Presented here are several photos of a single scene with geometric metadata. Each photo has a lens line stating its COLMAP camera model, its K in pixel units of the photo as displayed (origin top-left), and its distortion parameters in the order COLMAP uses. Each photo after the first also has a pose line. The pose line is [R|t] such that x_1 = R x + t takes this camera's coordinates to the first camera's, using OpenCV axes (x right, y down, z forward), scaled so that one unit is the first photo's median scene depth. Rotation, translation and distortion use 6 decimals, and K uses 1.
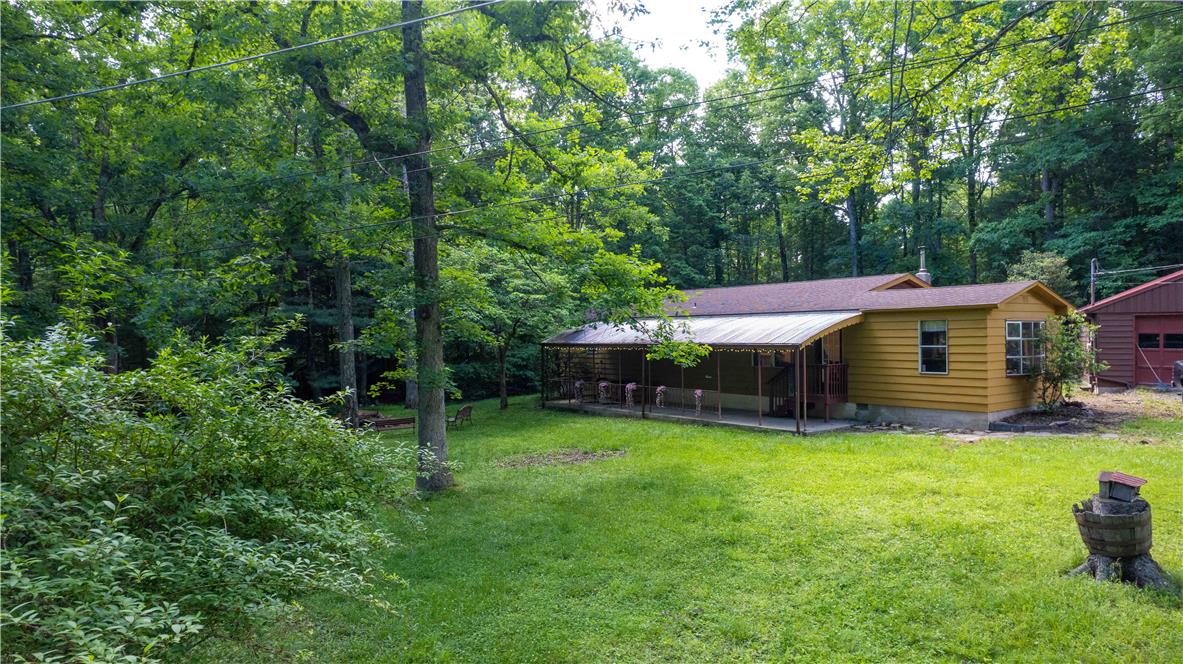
lens RADIAL K [[758.5, 0, 594.1], [0, 758.5, 331.5], [0, 0, 1]] dist [-0.067559, 0.056912]
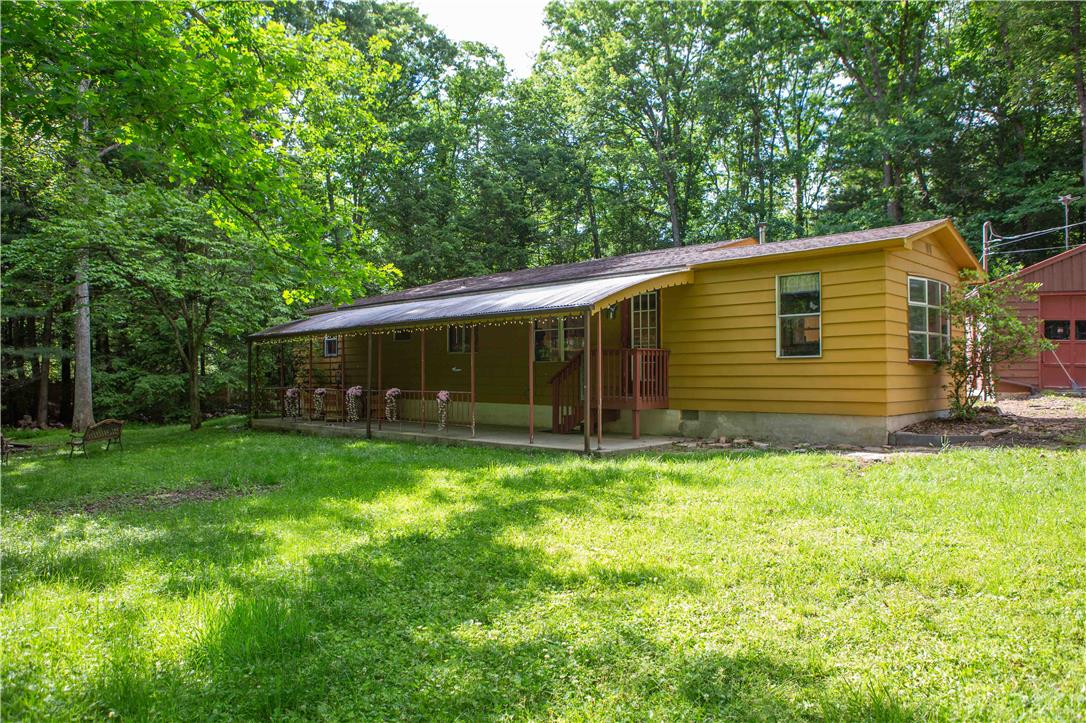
lens RADIAL K [[753.4, 0, 543.0], [0, 753.4, 361.5], [0, 0, 1]] dist [-0.097793, 0.064670]
pose [[0.987481, 0.012511, 0.157239, 0.167266], [-0.009998, 0.999809, -0.016766, 0.085426], [-0.157419, 0.014984, 0.987418, 0.493833]]
